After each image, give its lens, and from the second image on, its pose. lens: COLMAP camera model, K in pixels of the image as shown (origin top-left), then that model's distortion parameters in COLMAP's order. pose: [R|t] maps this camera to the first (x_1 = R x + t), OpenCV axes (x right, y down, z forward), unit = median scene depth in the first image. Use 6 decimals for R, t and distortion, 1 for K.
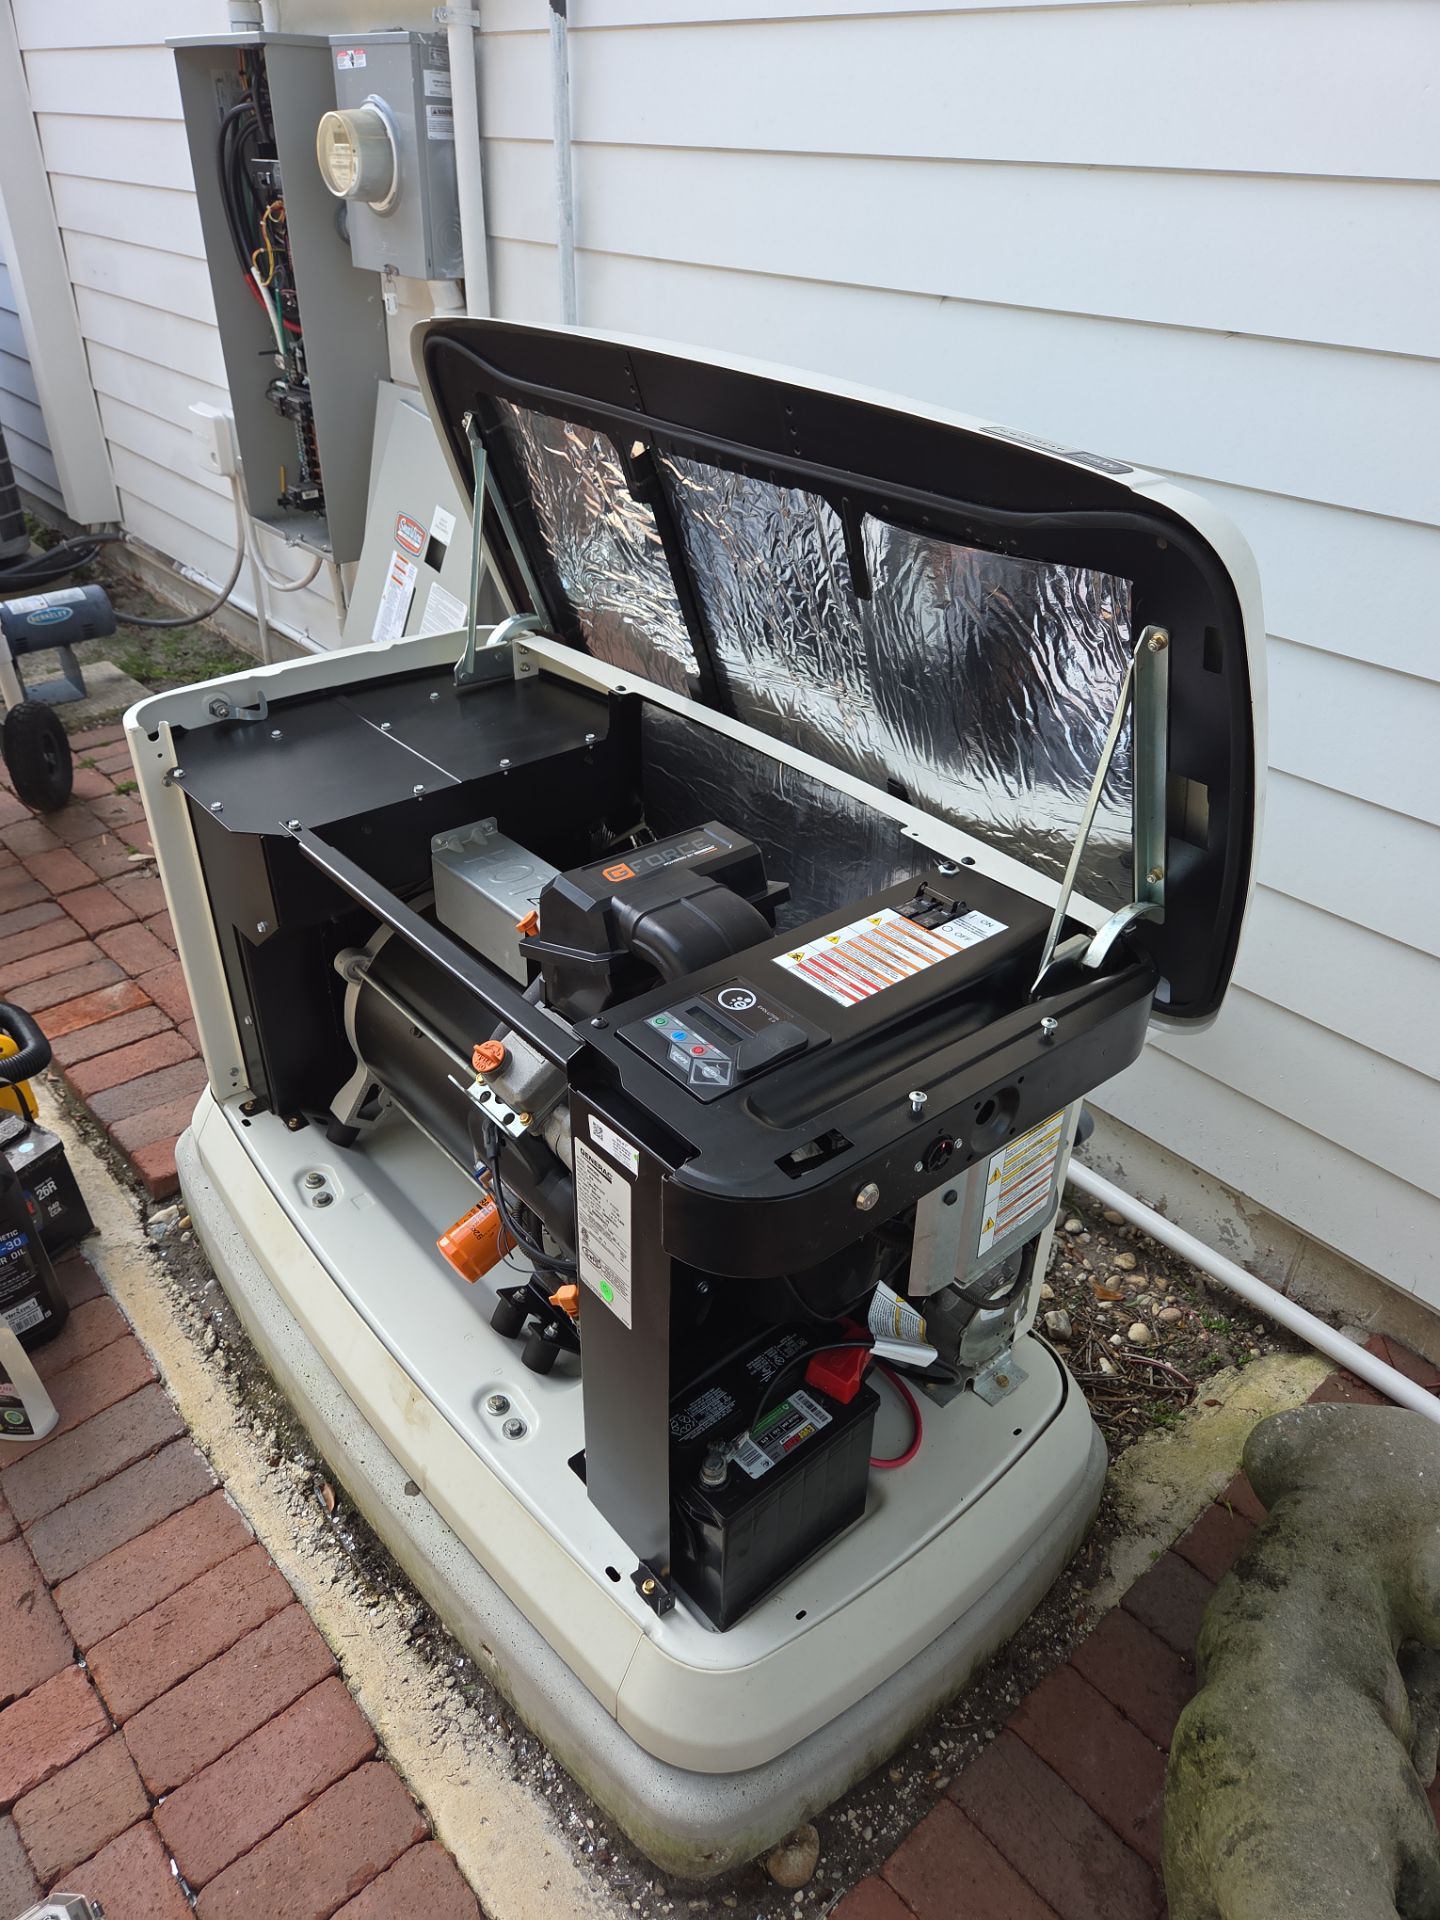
lens RADIAL K [[1301.8, 0, 726.6], [0, 1301.8, 926.8], [0, 0, 1]] dist [0.052429, -0.044239]
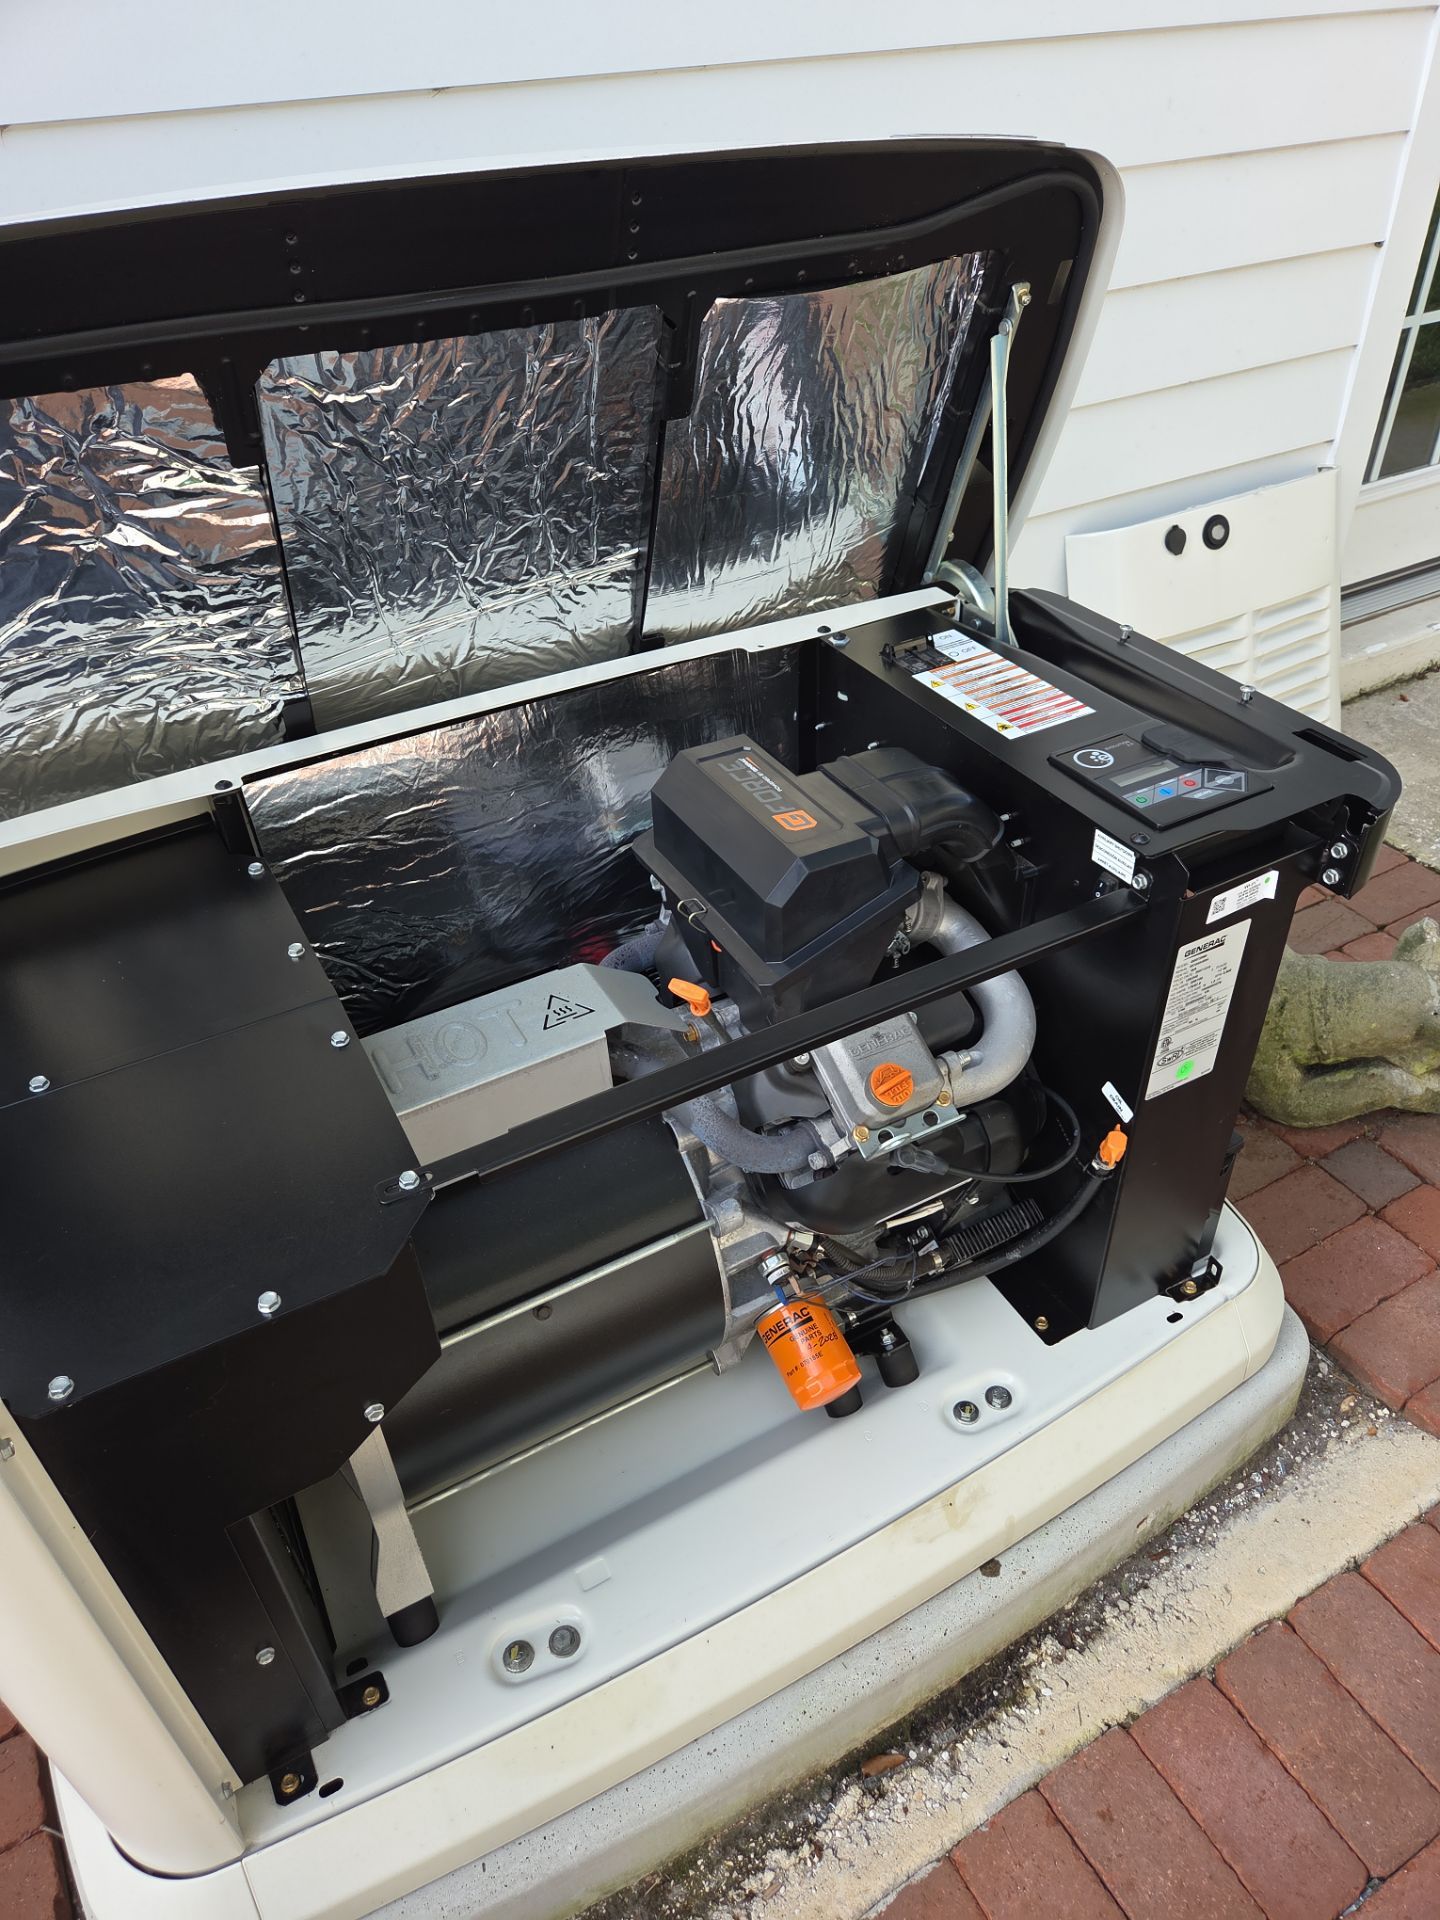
lens RADIAL K [[1301.8, 0, 726.6], [0, 1301.8, 926.8], [0, 0, 1]] dist [0.052429, -0.044239]
pose [[0.205378, -0.610942, 0.764572, -0.695916], [0.540071, 0.722255, 0.432055, -0.340303], [-0.816176, 0.324188, 0.478287, 0.626056]]
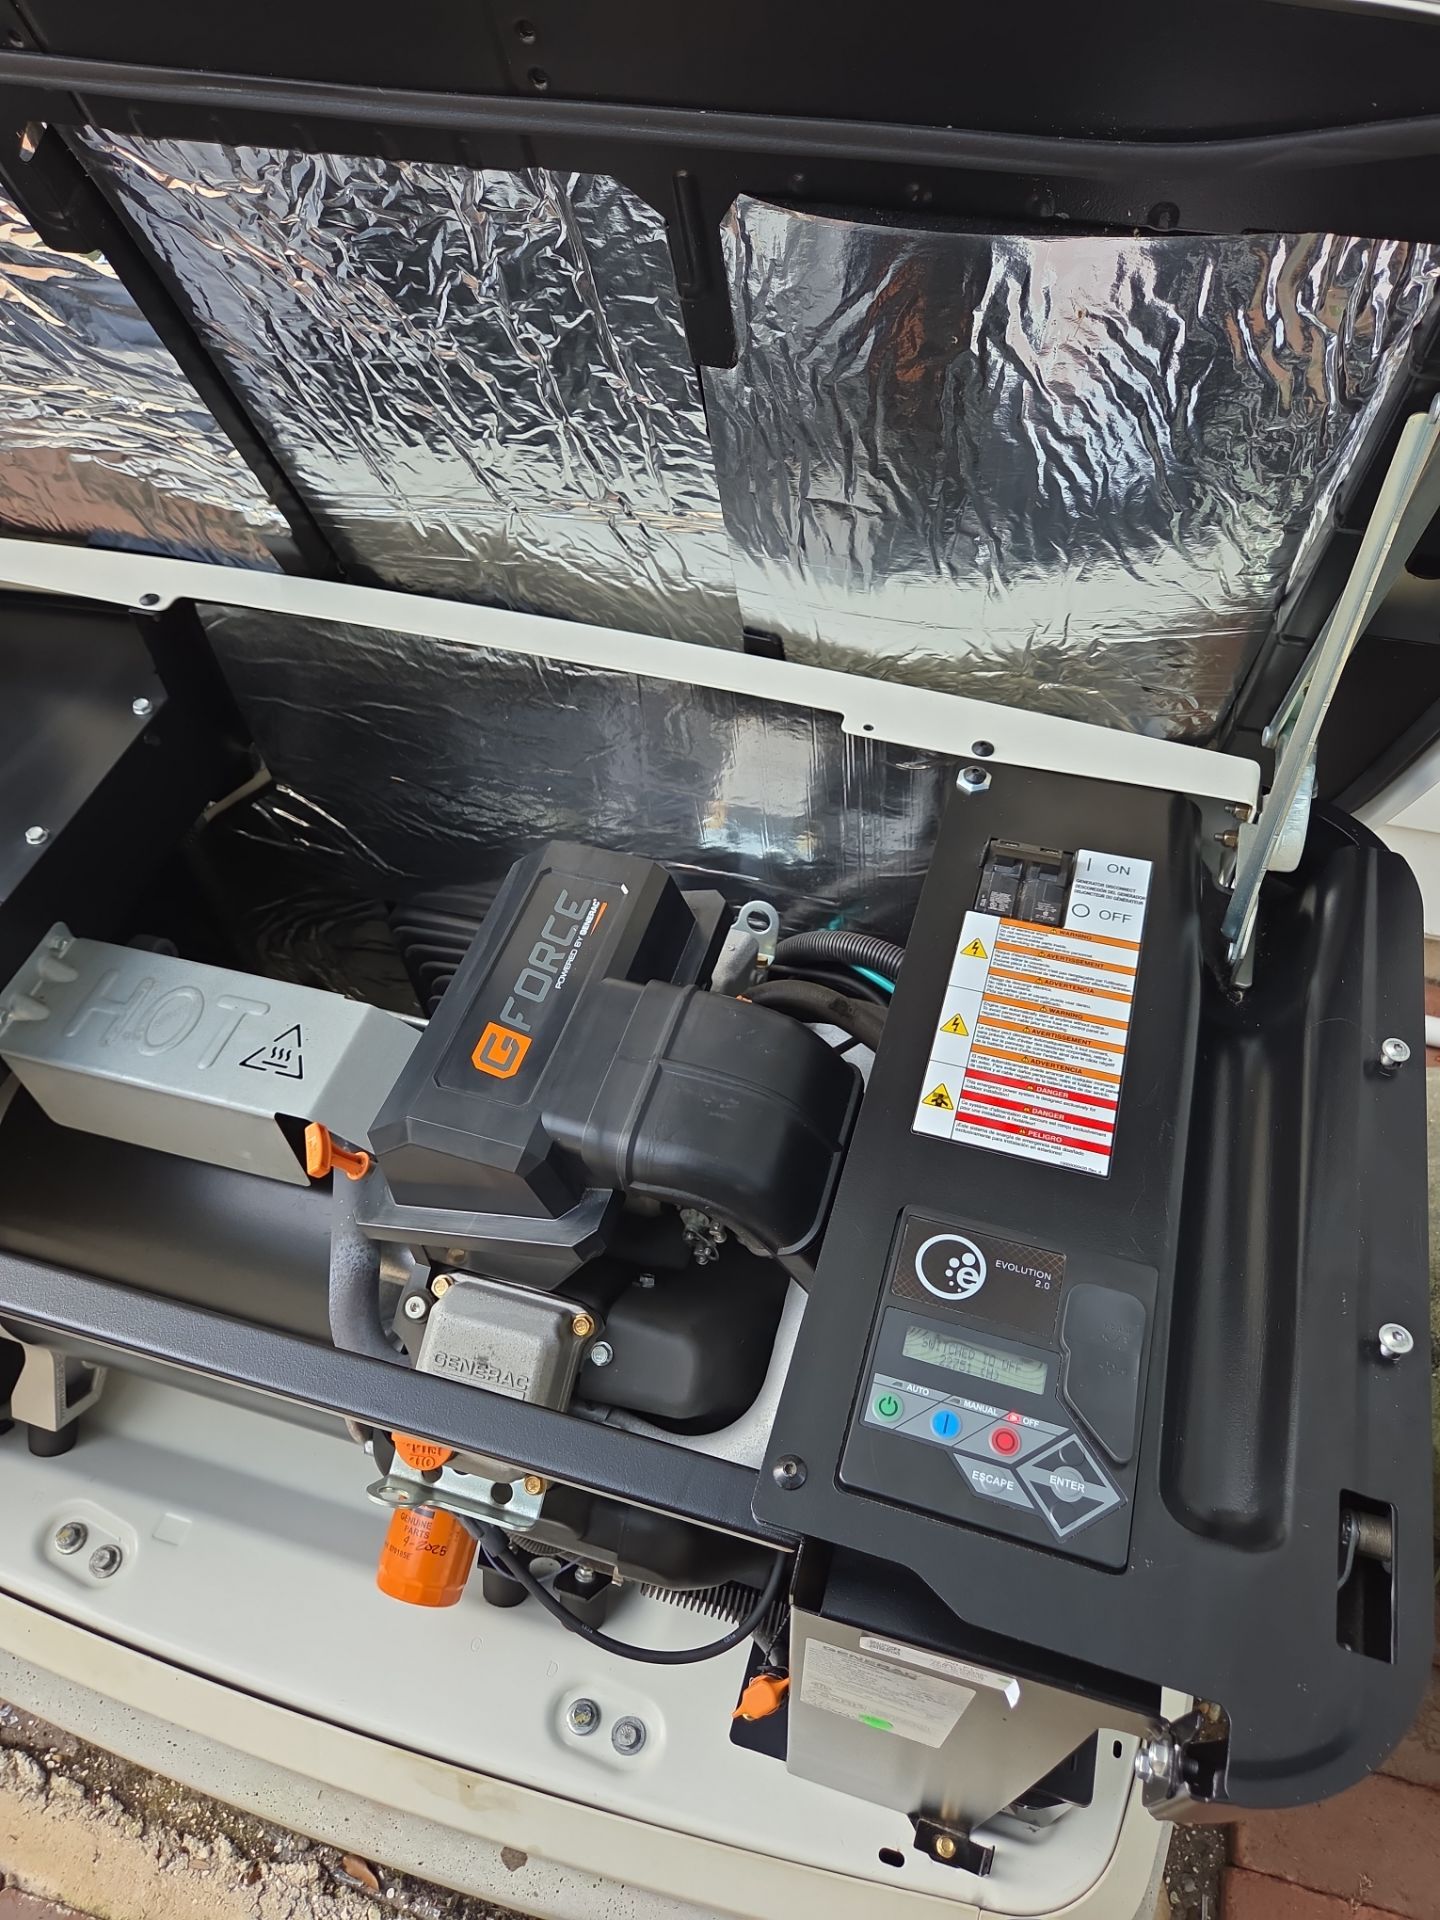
lens RADIAL K [[1316.1, 0, 720.0], [0, 1316.1, 960.0], [0, 0, 1]] dist [0.031242, -0.033698]
pose [[0.837921, -0.461167, 0.291913, -0.137725], [0.329708, 0.853923, 0.402627, -0.242822], [-0.434949, -0.241124, 0.867570, 0.470053]]
